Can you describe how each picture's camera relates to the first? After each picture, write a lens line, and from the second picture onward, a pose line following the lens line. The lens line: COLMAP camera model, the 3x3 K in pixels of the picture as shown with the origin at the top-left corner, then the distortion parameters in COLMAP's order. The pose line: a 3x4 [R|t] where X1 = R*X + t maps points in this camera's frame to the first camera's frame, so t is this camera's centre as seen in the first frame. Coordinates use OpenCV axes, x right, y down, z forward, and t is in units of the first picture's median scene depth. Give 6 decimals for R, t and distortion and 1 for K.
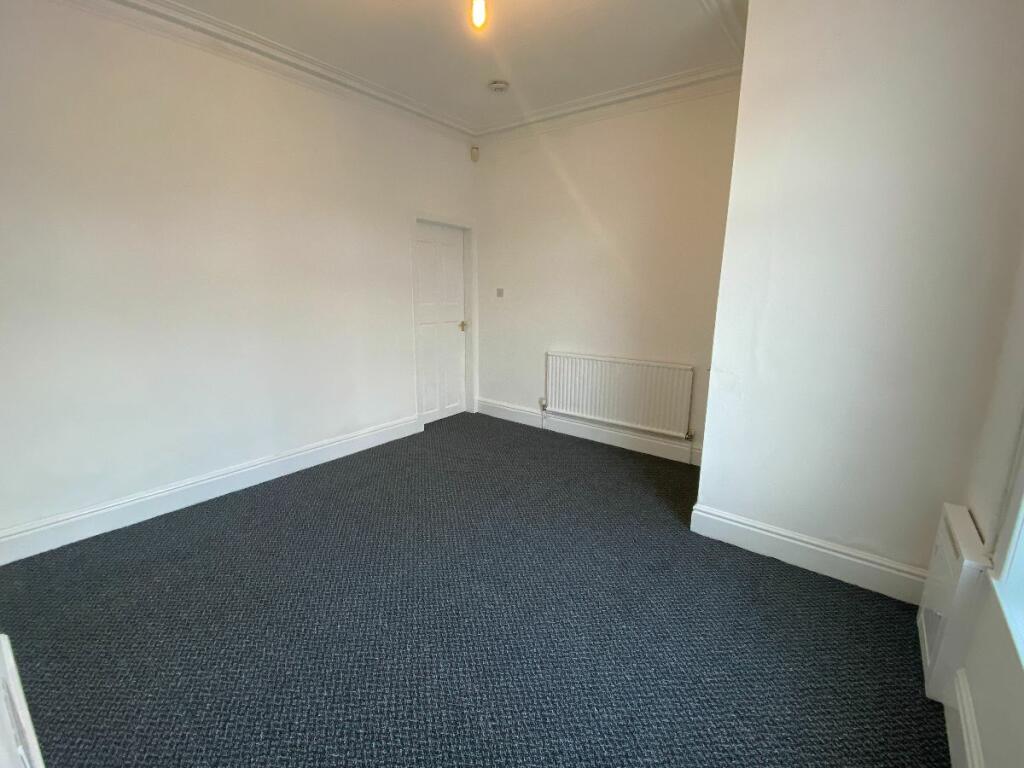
lens RADIAL K [[449.4, 0, 512.0], [0, 449.4, 384.0], [0, 0, 1]] dist [0.026489, -0.015110]
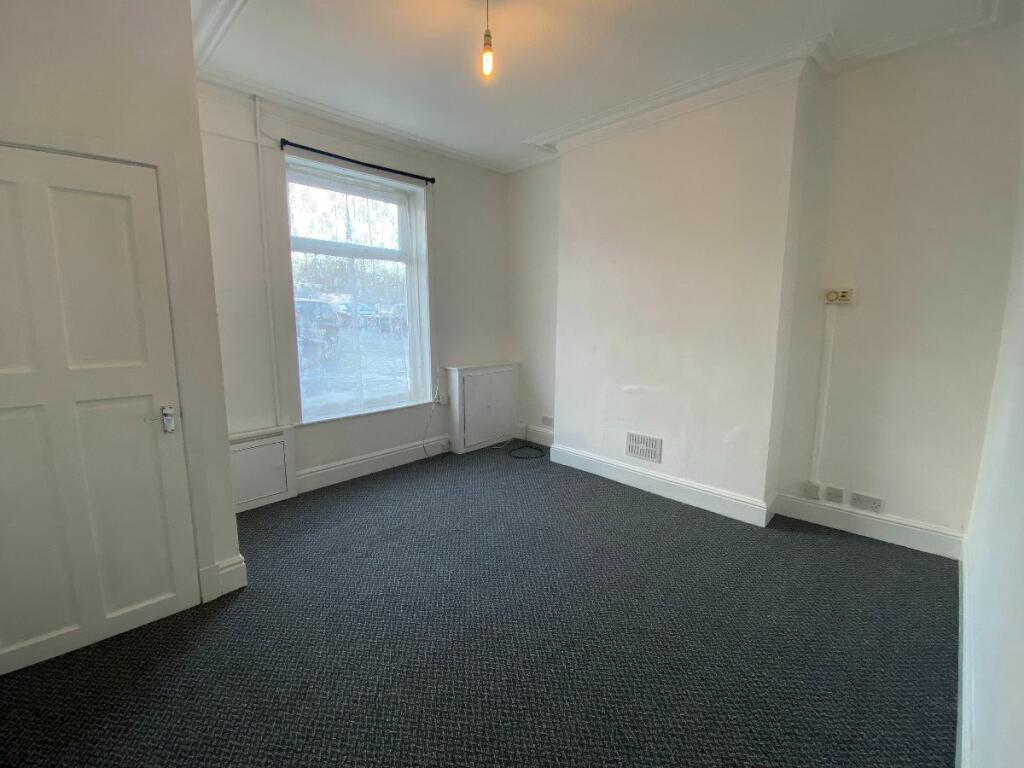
lens RADIAL K [[450.4, 0, 507.2], [0, 450.4, 382.1], [0, 0, 1]] dist [0.025913, -0.025968]
pose [[-0.994882, -0.020752, 0.098892, -0.117155], [0.016788, 0.931139, 0.364278, -0.231505], [-0.099642, 0.364074, -0.926025, 1.088600]]
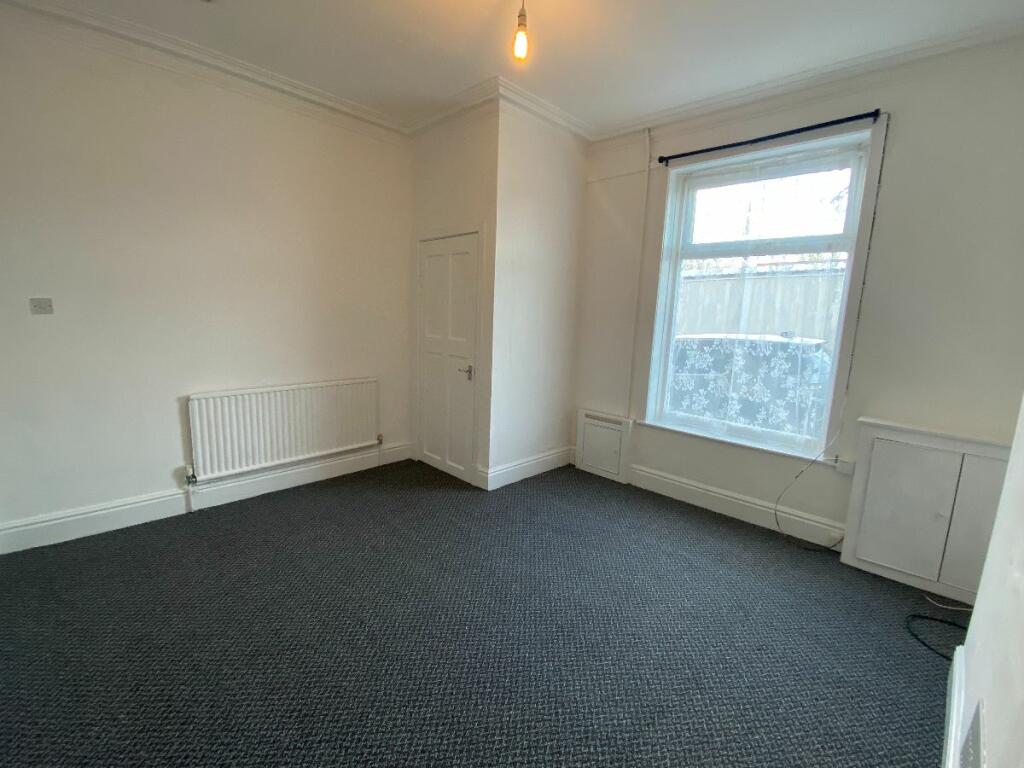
lens RADIAL K [[450.4, 0, 507.2], [0, 450.4, 382.1], [0, 0, 1]] dist [0.025913, -0.025968]
pose [[0.117618, -0.153723, 0.981089, -0.565967], [0.183660, 0.974271, 0.130636, -0.099583], [-0.975928, 0.164821, 0.142824, 0.477917]]
